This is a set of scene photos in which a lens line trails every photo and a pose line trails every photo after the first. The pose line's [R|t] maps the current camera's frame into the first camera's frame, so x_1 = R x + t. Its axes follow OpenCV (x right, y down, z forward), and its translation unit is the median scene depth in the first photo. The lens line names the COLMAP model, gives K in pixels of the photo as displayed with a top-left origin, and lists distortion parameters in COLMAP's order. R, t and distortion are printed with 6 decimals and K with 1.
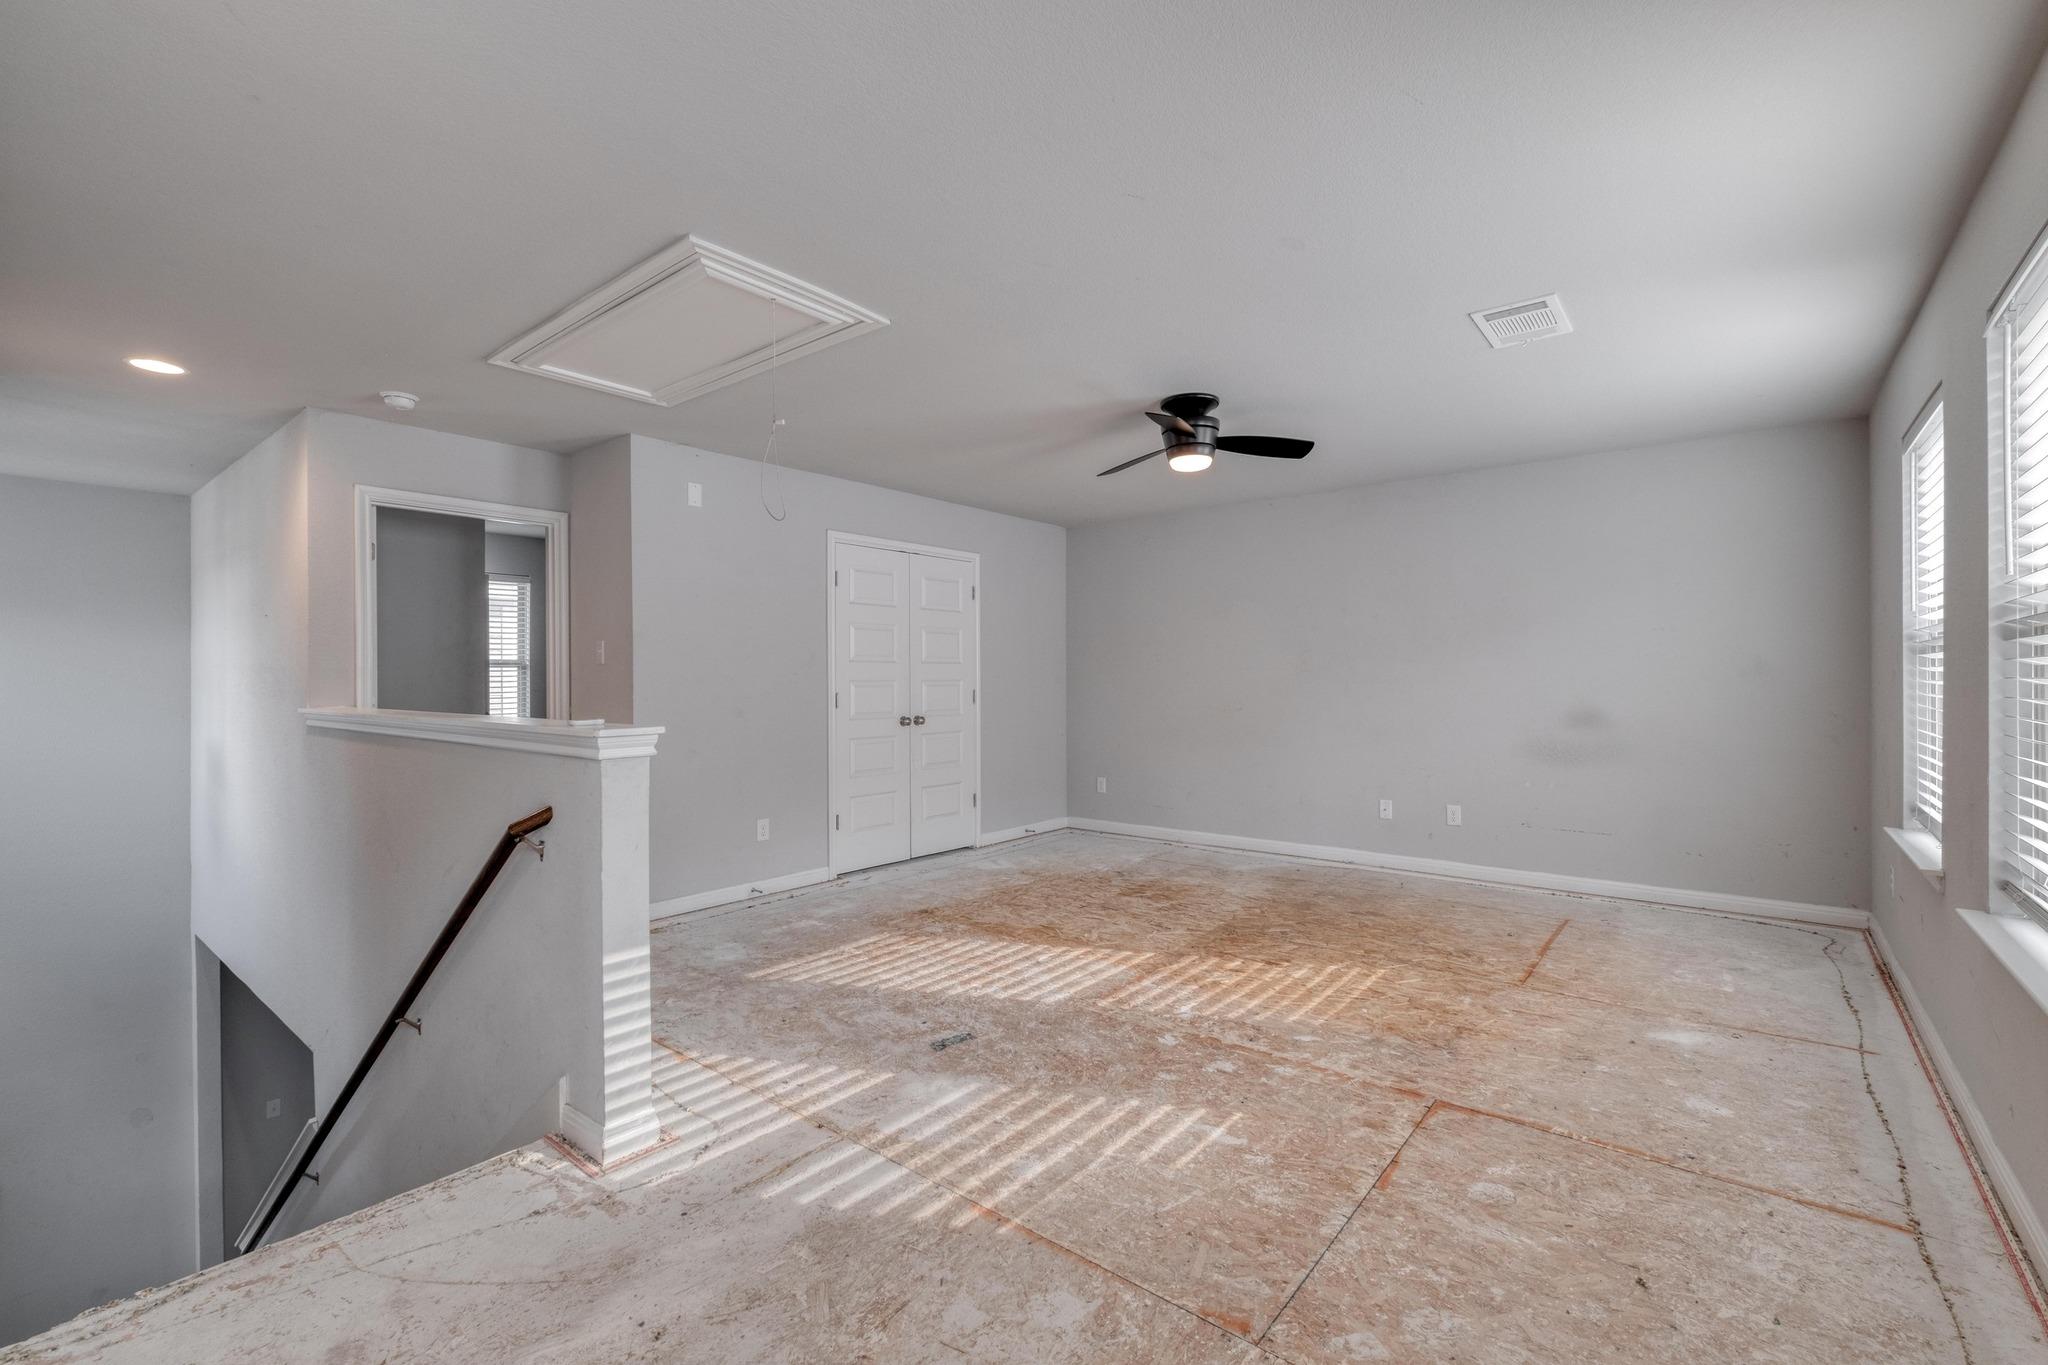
lens RADIAL K [[879.1, 0, 1028.5], [0, 879.1, 676.6], [0, 0, 1]] dist [0.015241, -0.009335]
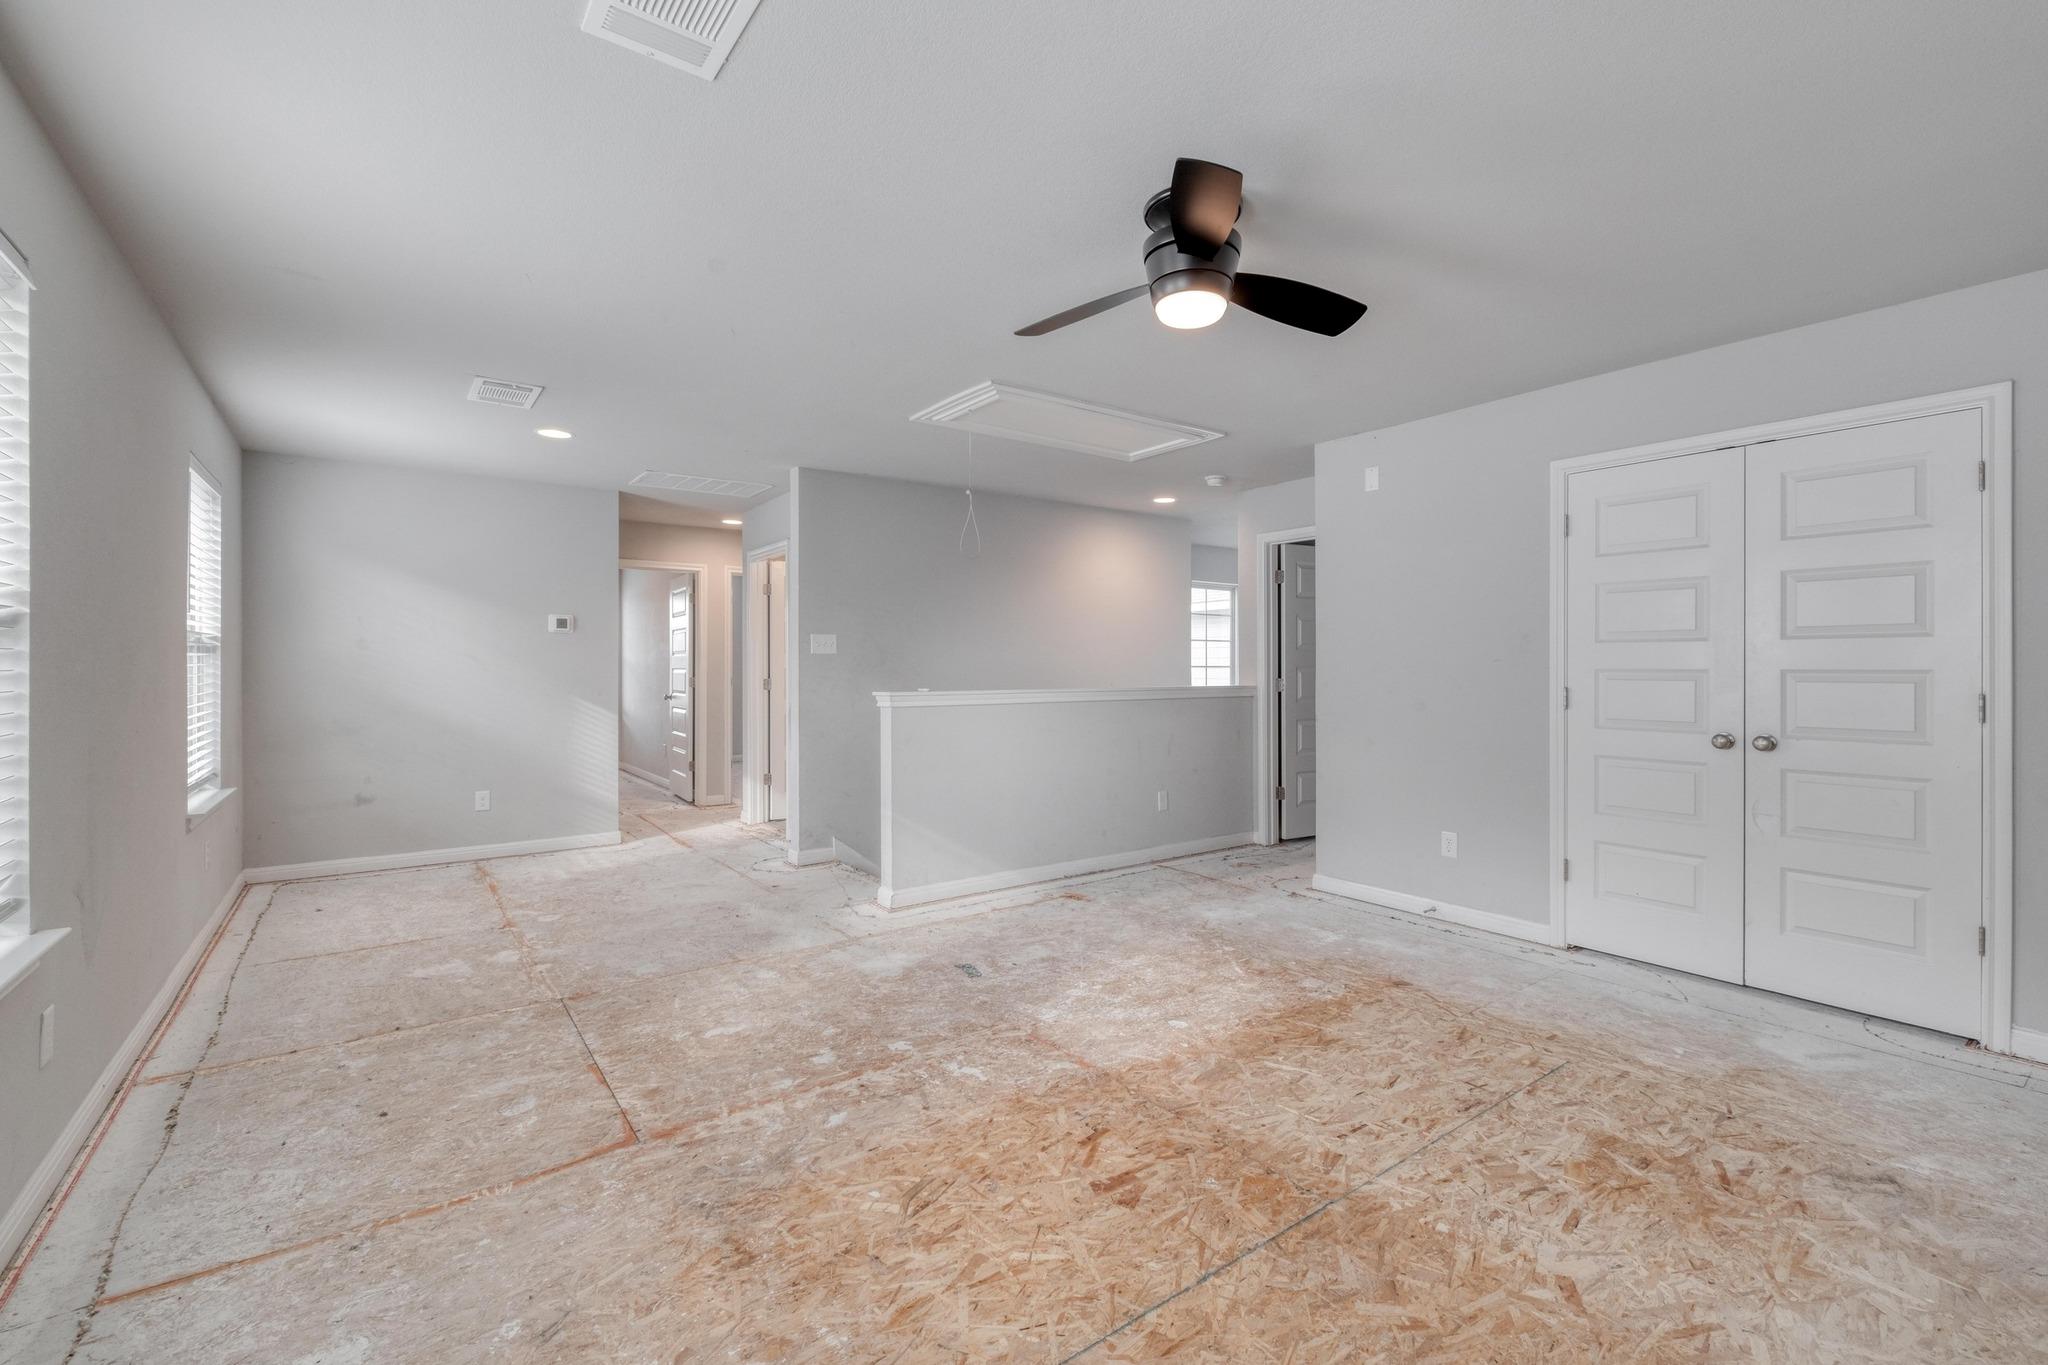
lens RADIAL K [[879.1, 0, 1028.5], [0, 879.1, 676.6], [0, 0, 1]] dist [0.015241, -0.009335]
pose [[-0.250981, 0.013891, -0.967892, 1.119642], [0.003098, 0.999903, 0.013547, -0.002760], [0.967987, 0.000401, -0.251000, 1.471062]]
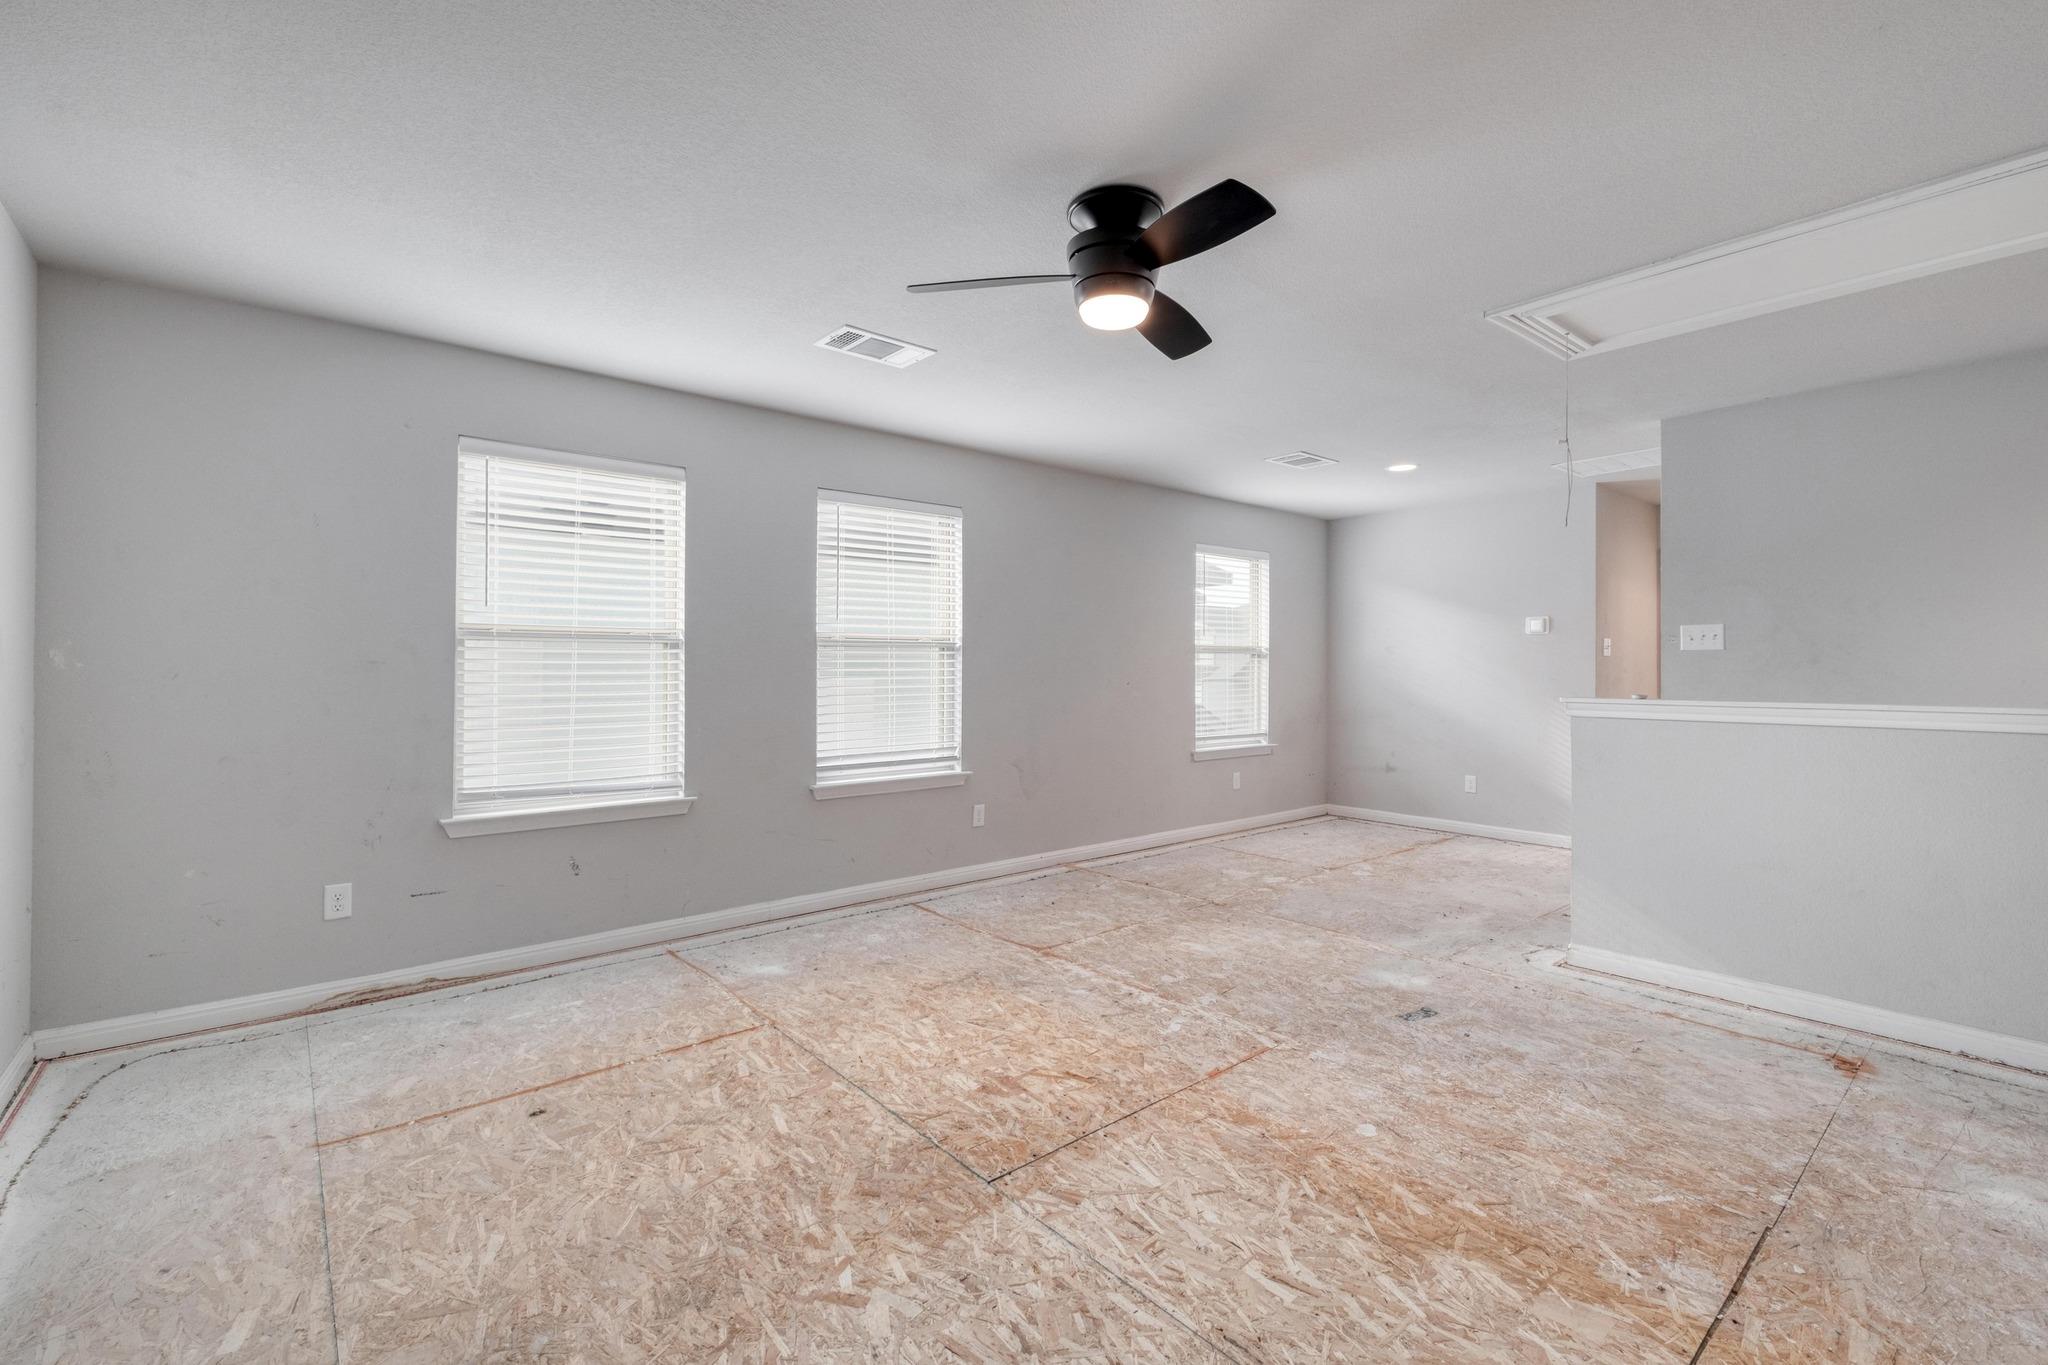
lens RADIAL K [[891.0, 0, 1027.2], [0, 891.0, 690.8], [0, 0, 1]] dist [0.018274, -0.010441]
pose [[-0.982826, -0.003854, 0.184492, 0.187084], [0.000541, 0.999717, 0.023768, 0.004690], [-0.184532, 0.023460, -0.982547, 2.262796]]
